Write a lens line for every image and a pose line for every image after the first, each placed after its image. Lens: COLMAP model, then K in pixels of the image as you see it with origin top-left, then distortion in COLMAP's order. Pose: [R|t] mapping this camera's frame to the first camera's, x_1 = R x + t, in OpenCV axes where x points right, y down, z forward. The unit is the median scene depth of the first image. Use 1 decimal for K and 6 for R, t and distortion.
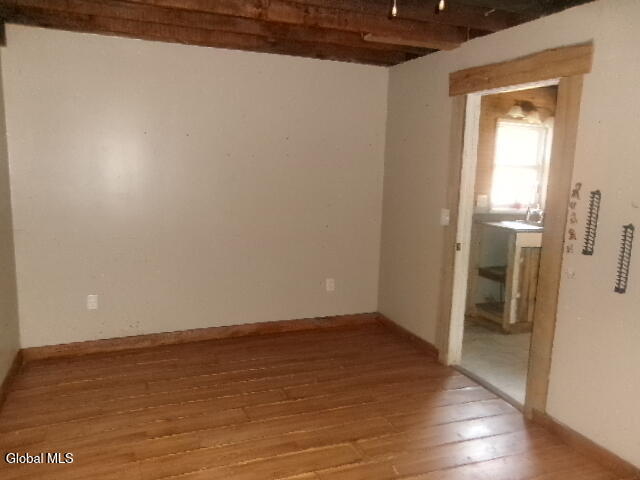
lens RADIAL K [[504.9, 0, 320.0], [0, 504.9, 240.0], [0, 0, 1]] dist [-0.002326, 0.008921]
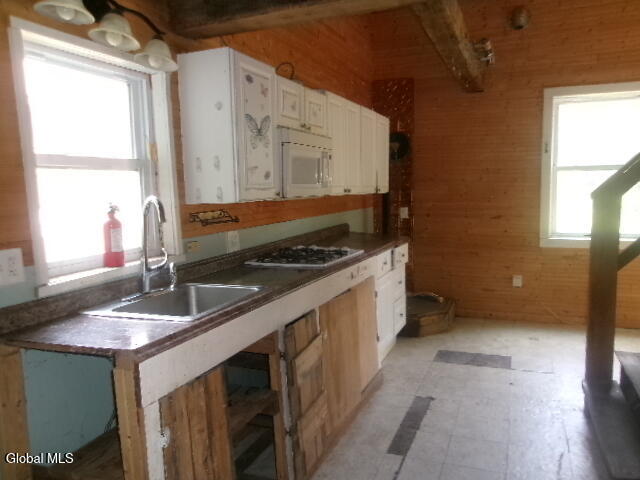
lens RADIAL K [[504.9, 0, 320.0], [0, 504.9, 240.0], [0, 0, 1]] dist [-0.002326, 0.008921]
pose [[0.699777, -0.137917, 0.700921, 0.234933], [0.164614, 0.985912, 0.029648, -0.070884], [-0.695136, 0.094634, 0.712622, 0.625018]]
